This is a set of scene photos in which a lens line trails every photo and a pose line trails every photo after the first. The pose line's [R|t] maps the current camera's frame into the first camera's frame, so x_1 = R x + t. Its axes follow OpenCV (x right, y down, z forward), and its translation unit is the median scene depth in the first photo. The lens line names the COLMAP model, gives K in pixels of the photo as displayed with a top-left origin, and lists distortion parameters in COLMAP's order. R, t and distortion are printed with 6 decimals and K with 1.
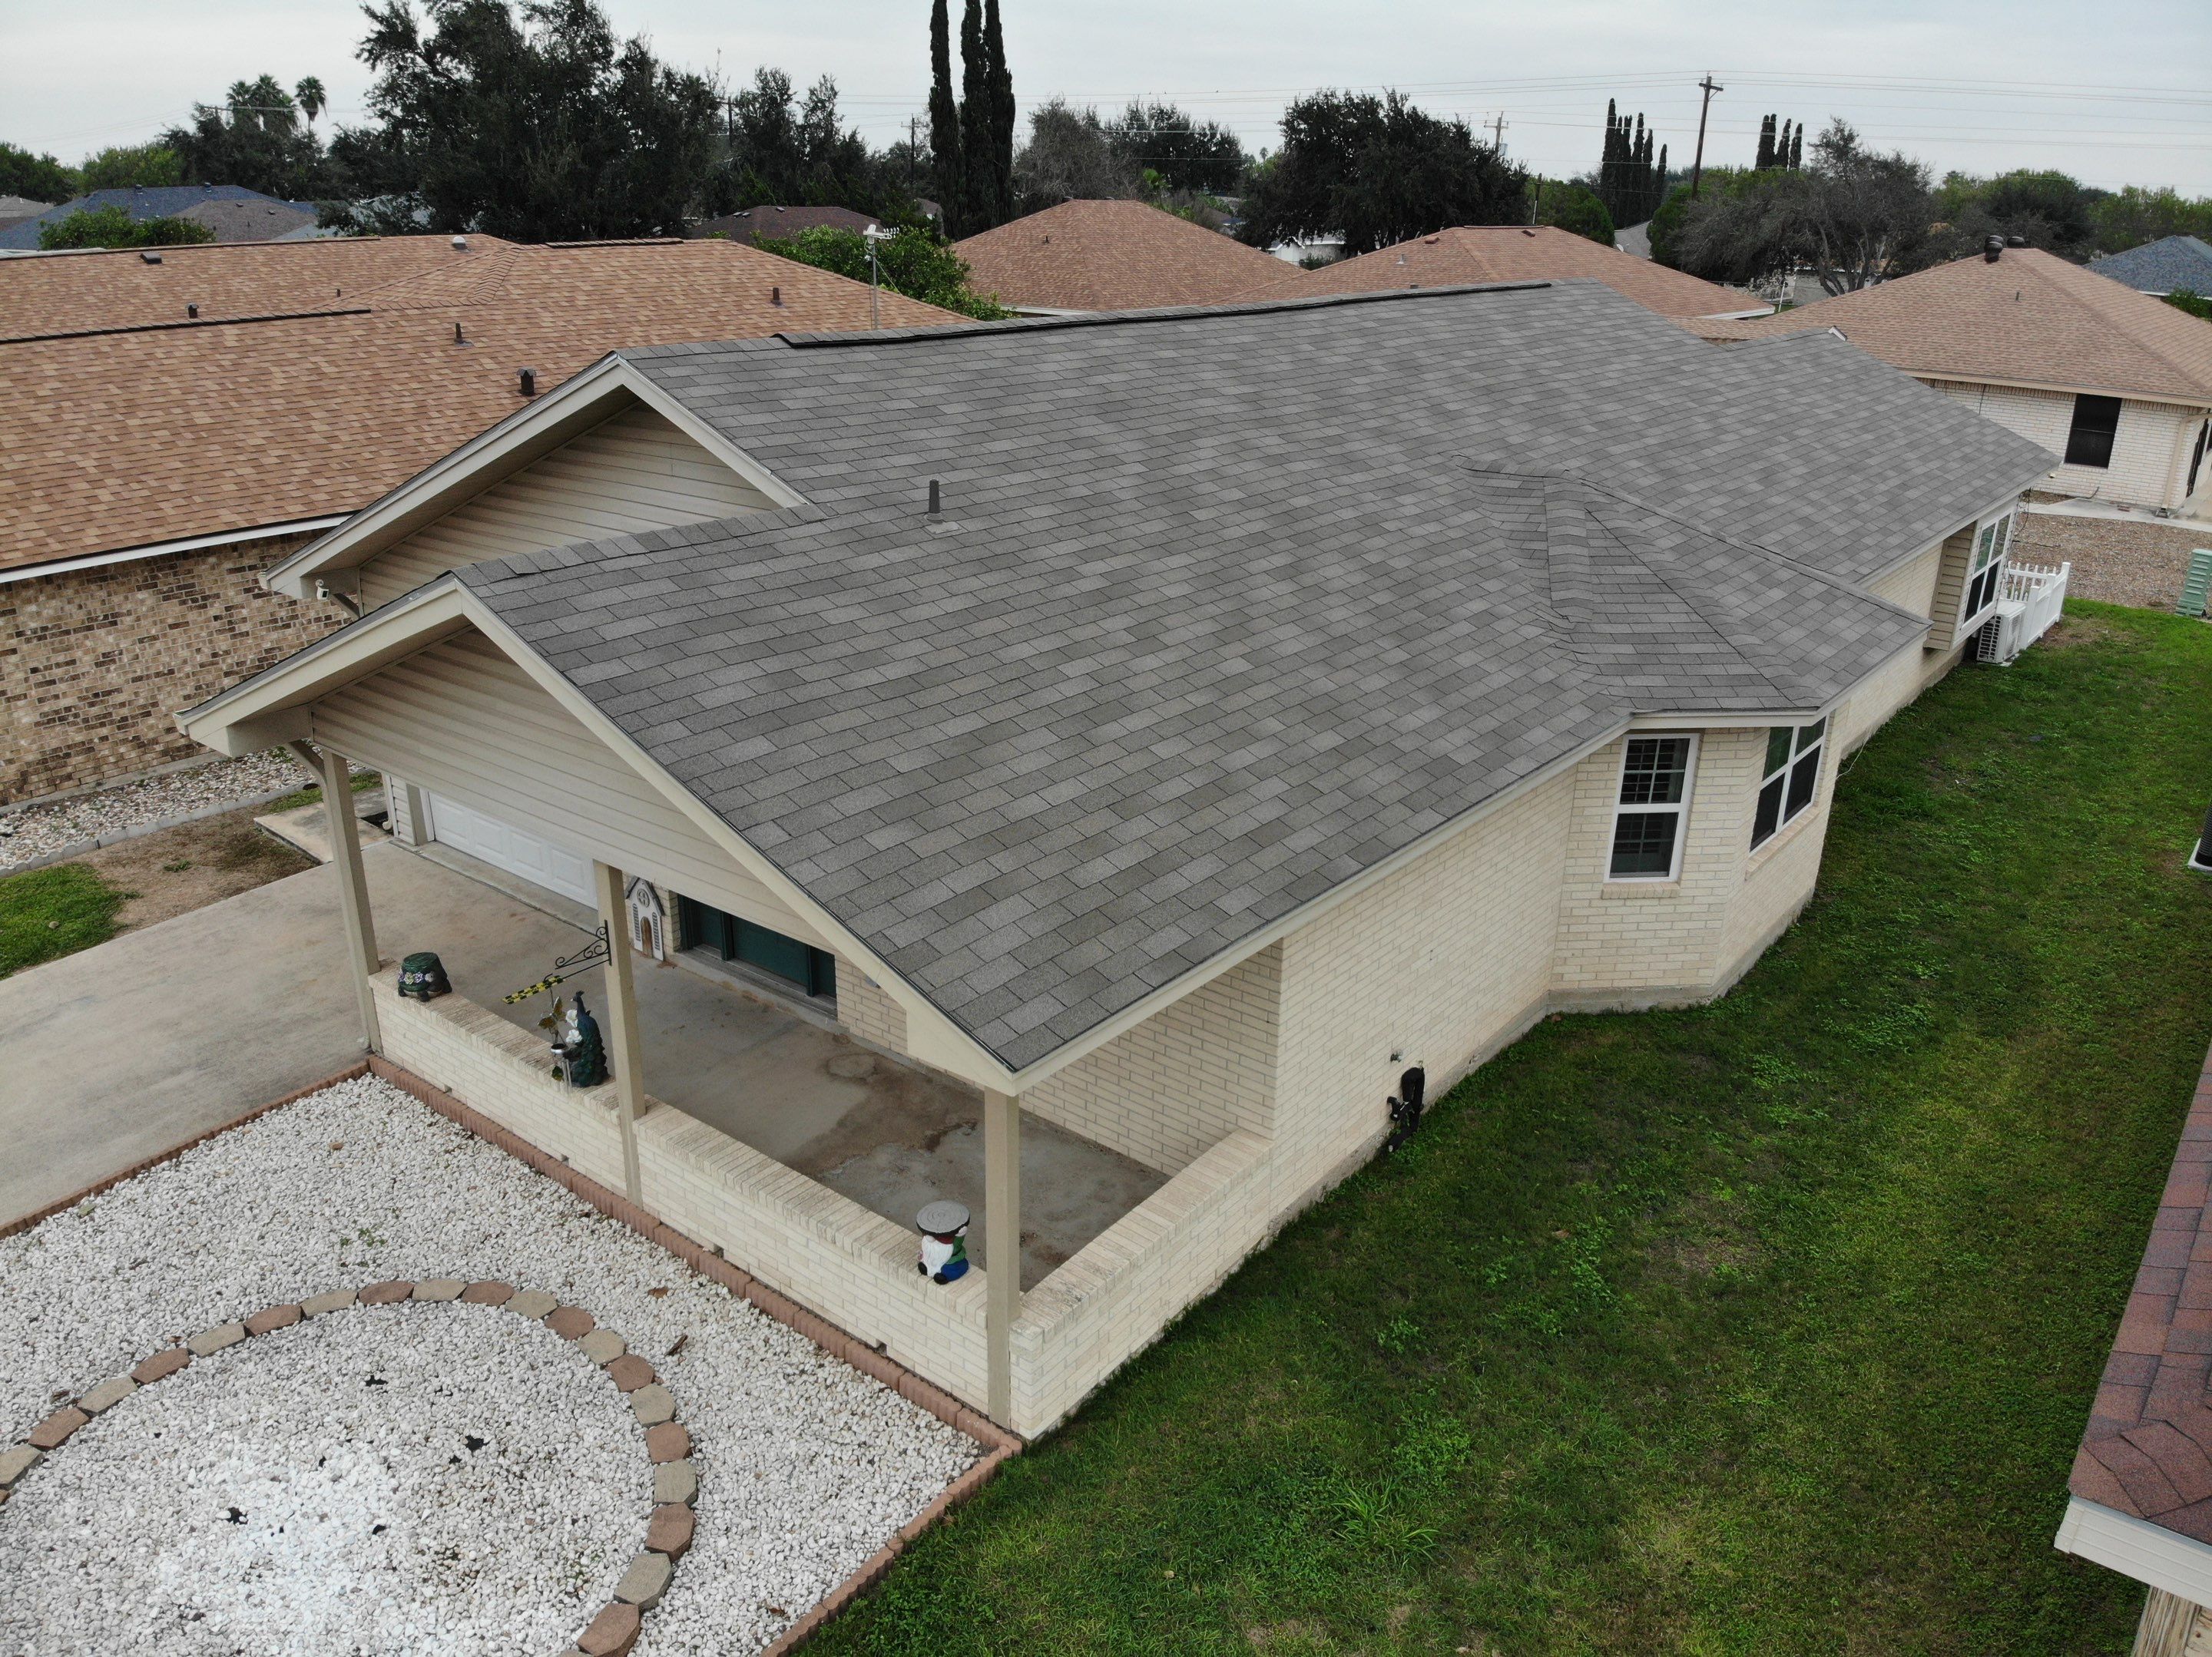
lens RADIAL K [[1632.8, 0, 1110.9], [0, 1632.8, 826.0], [0, 0, 1]] dist [0.001679, -0.018363]
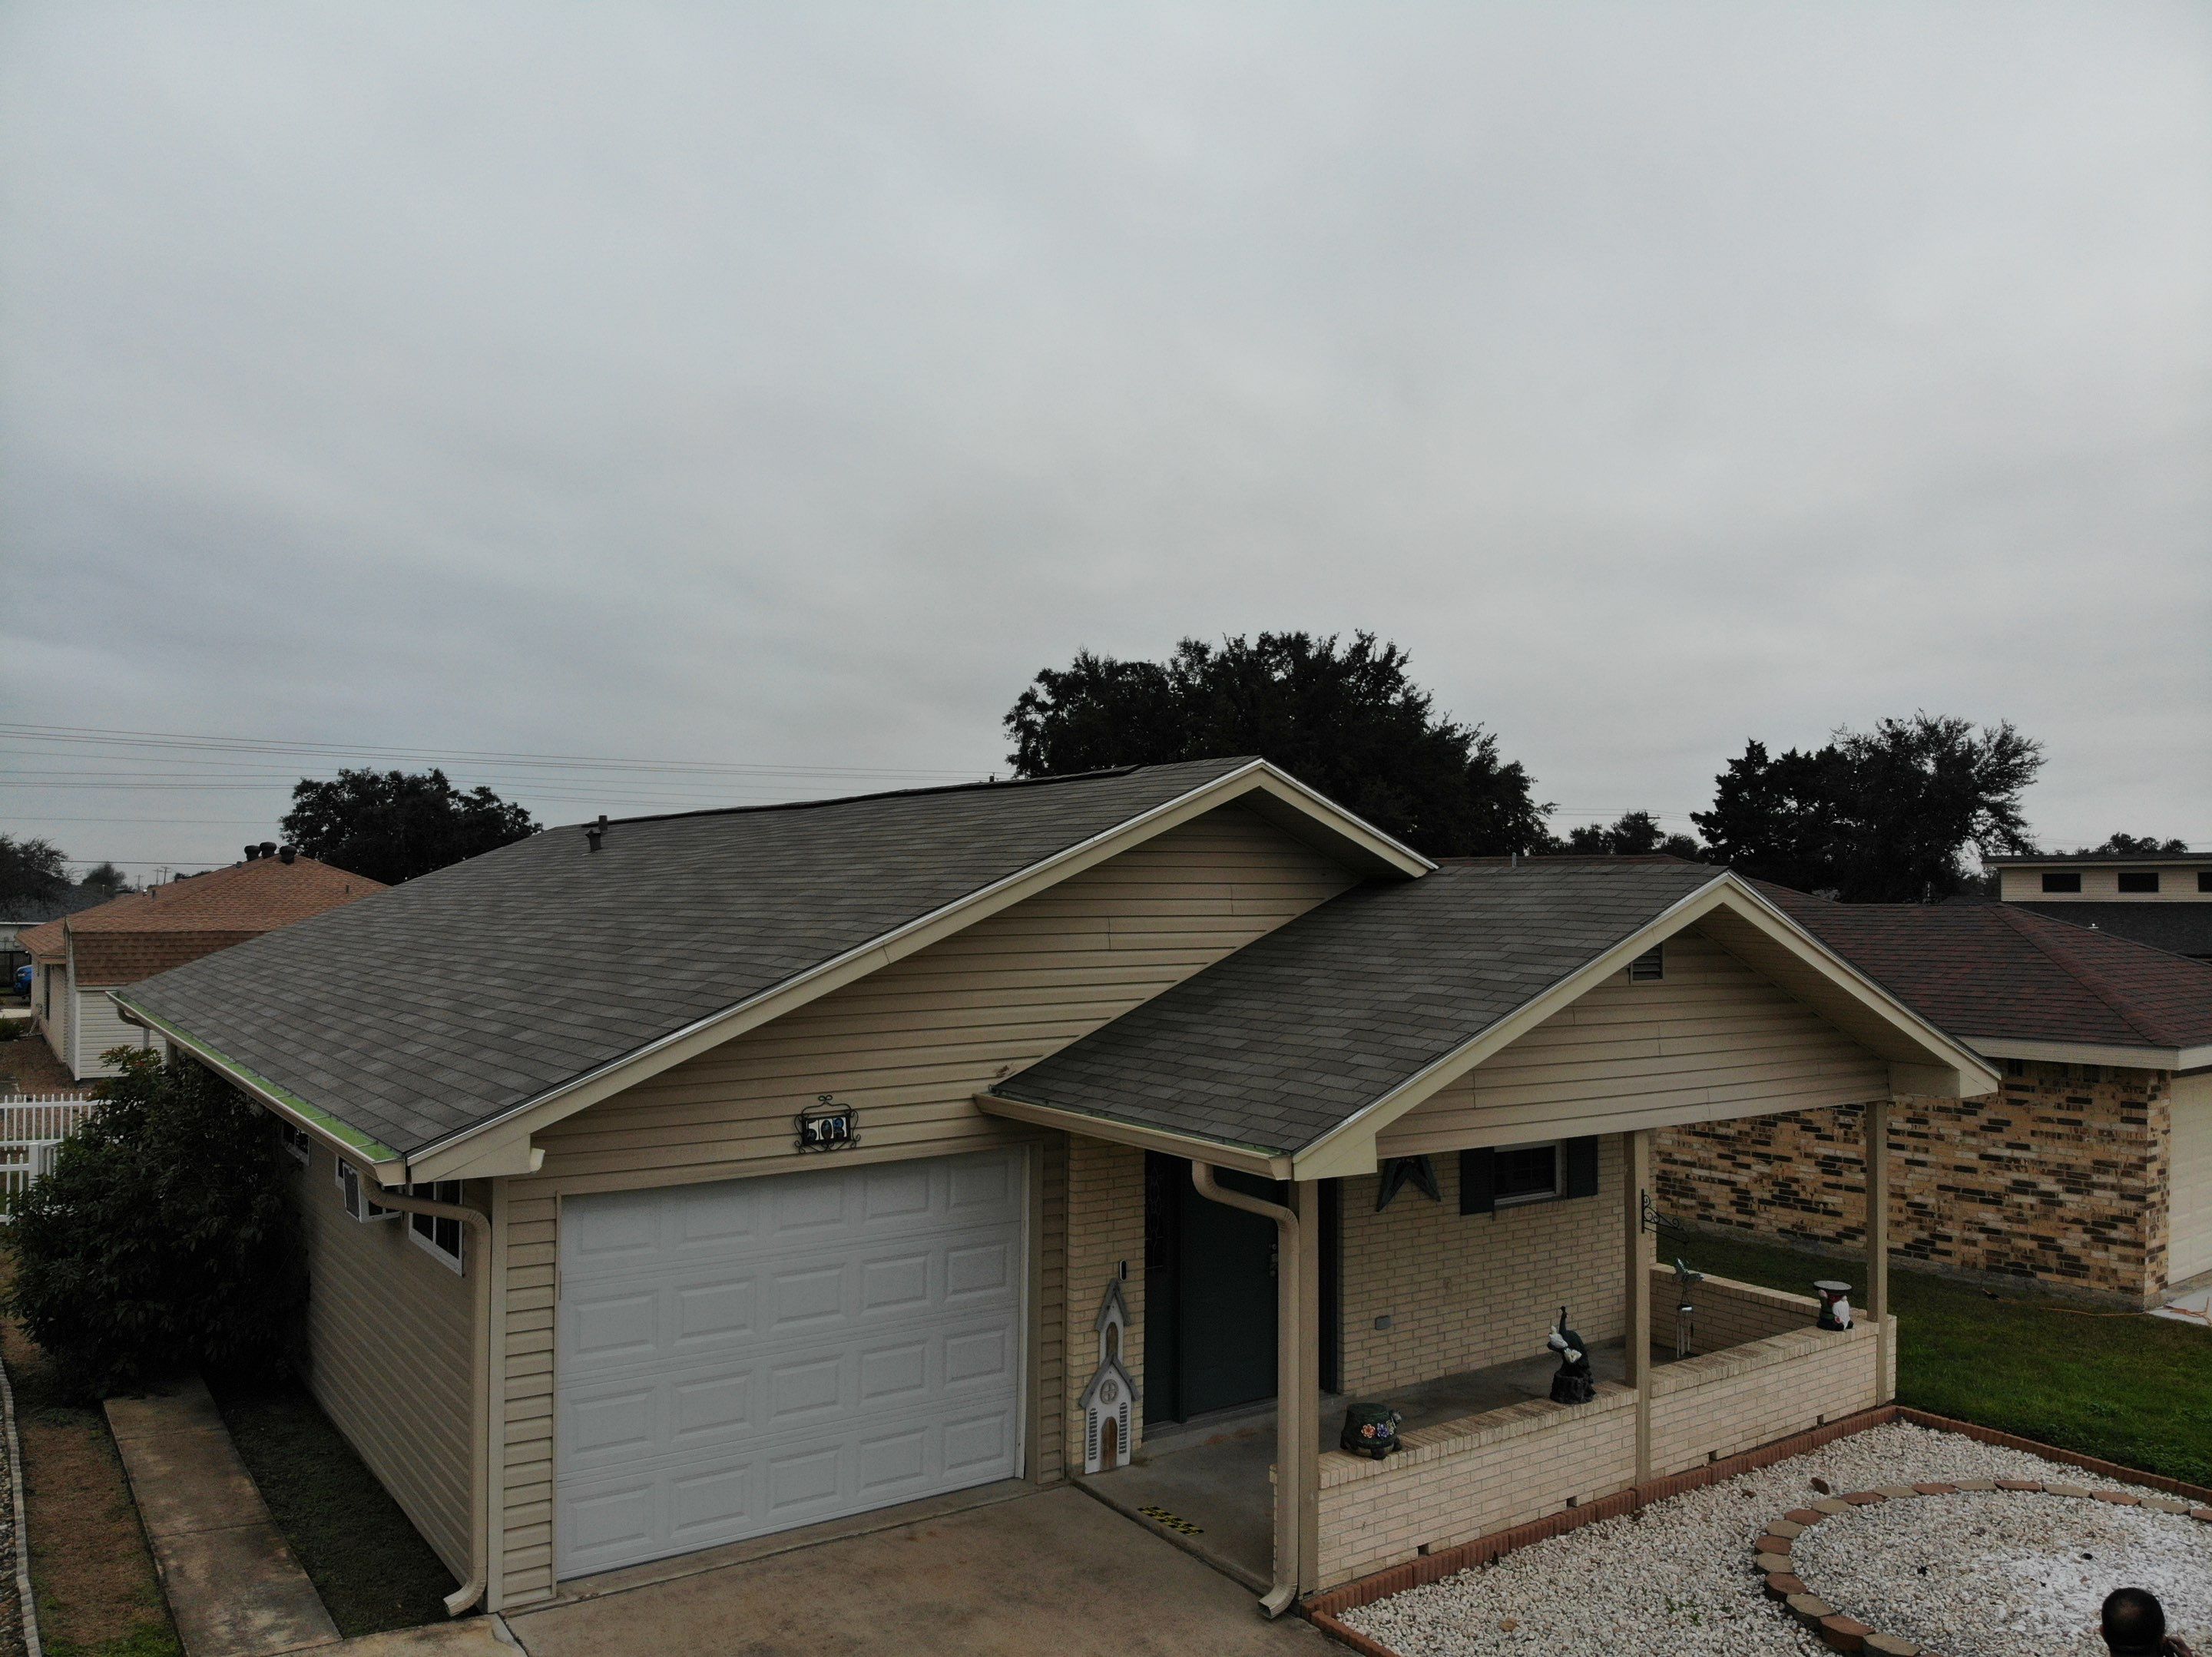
lens RADIAL K [[1632.8, 0, 1101.5], [0, 1632.8, 830.7], [0, 0, 1]] dist [0.001679, -0.018363]
pose [[0.270099, 0.040846, 0.961966, -1.110581], [0.349378, 0.926845, -0.137452, -0.110021], [-0.897208, 0.373215, 0.236069, 0.699423]]
